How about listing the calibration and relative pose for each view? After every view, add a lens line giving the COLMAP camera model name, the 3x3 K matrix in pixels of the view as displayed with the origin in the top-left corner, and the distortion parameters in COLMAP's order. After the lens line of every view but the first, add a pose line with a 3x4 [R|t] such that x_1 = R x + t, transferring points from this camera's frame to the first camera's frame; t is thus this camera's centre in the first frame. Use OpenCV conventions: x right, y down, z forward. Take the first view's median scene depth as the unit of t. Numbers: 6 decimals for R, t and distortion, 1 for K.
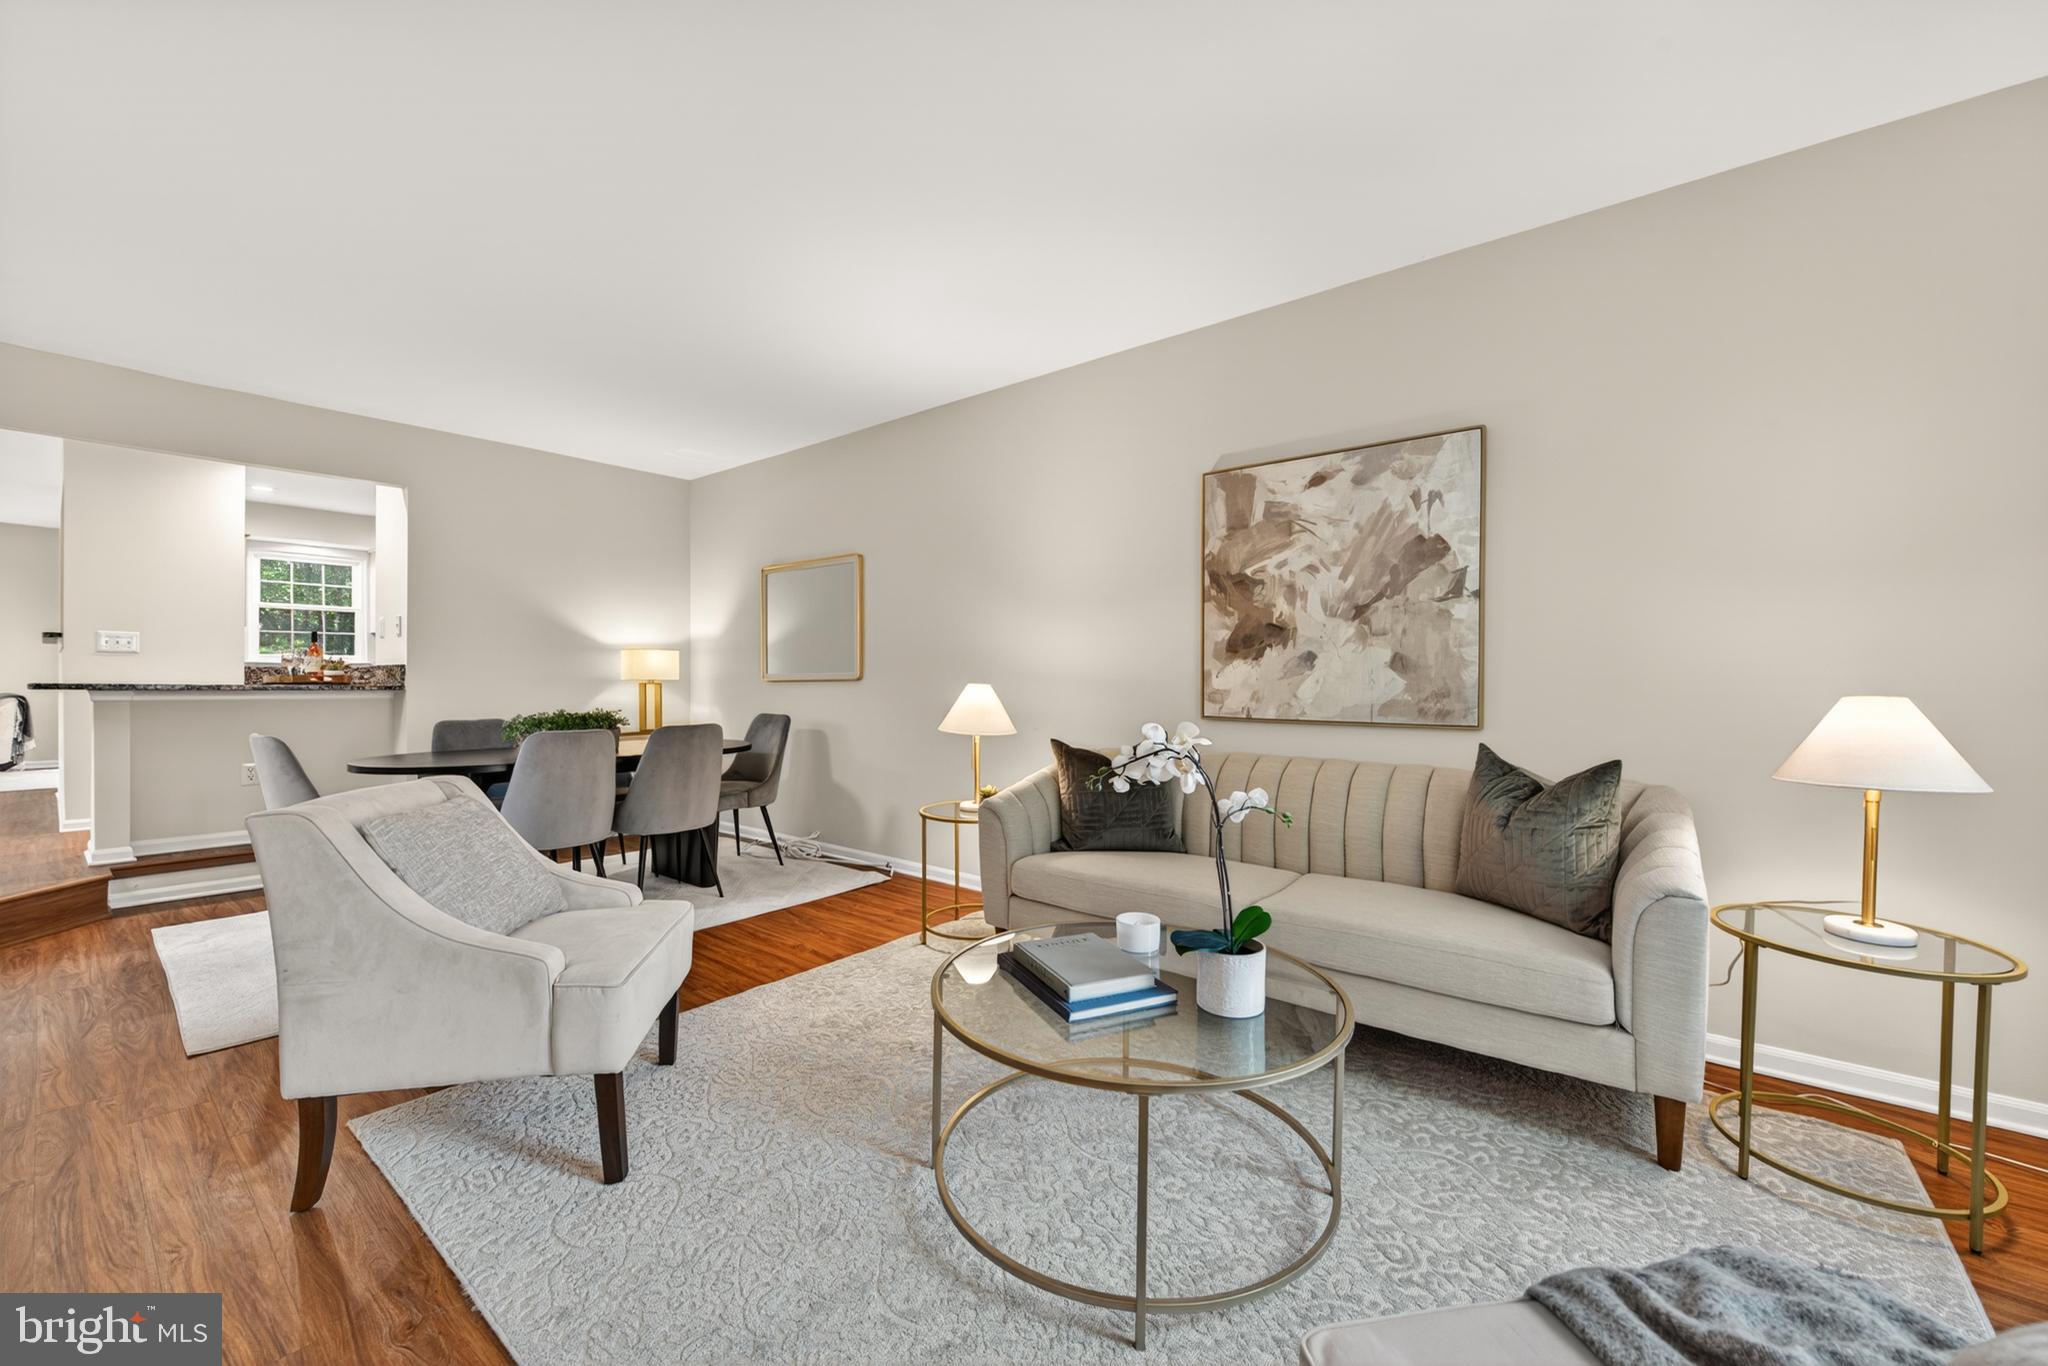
lens RADIAL K [[802.8, 0, 1021.7], [0, 802.8, 684.3], [0, 0, 1]] dist [0.002801, -0.003332]
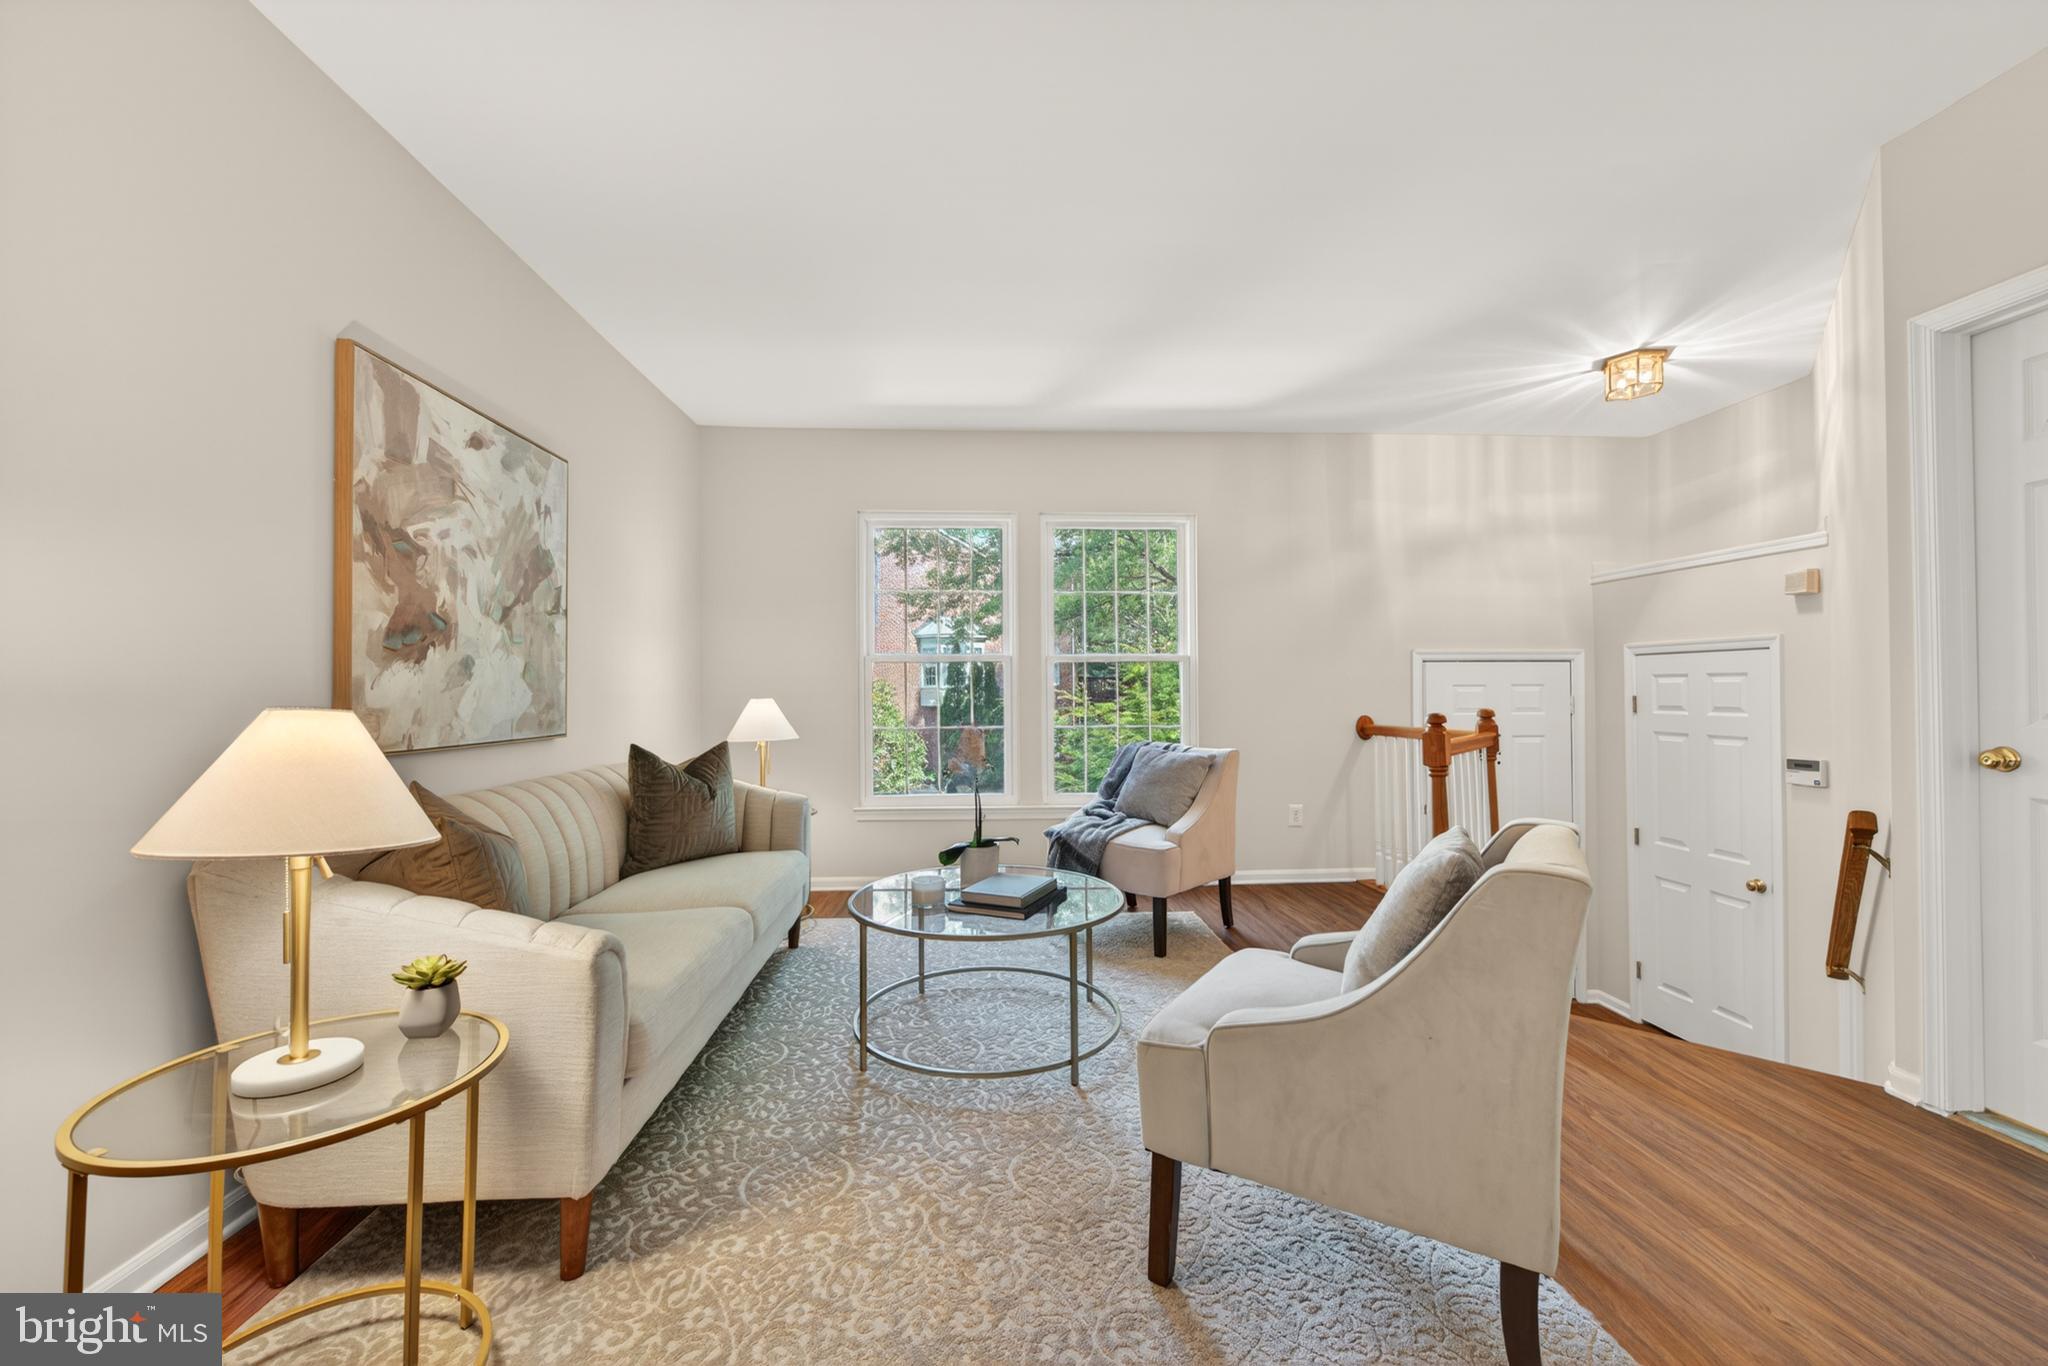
lens RADIAL K [[802.8, 0, 1021.7], [0, 802.8, 684.3], [0, 0, 1]] dist [0.002801, -0.003332]
pose [[-0.657958, 0.010080, 0.752987, -0.569298], [0.008952, 0.999944, -0.005564, -0.004161], [-0.753001, 0.003079, -0.658012, 1.084456]]
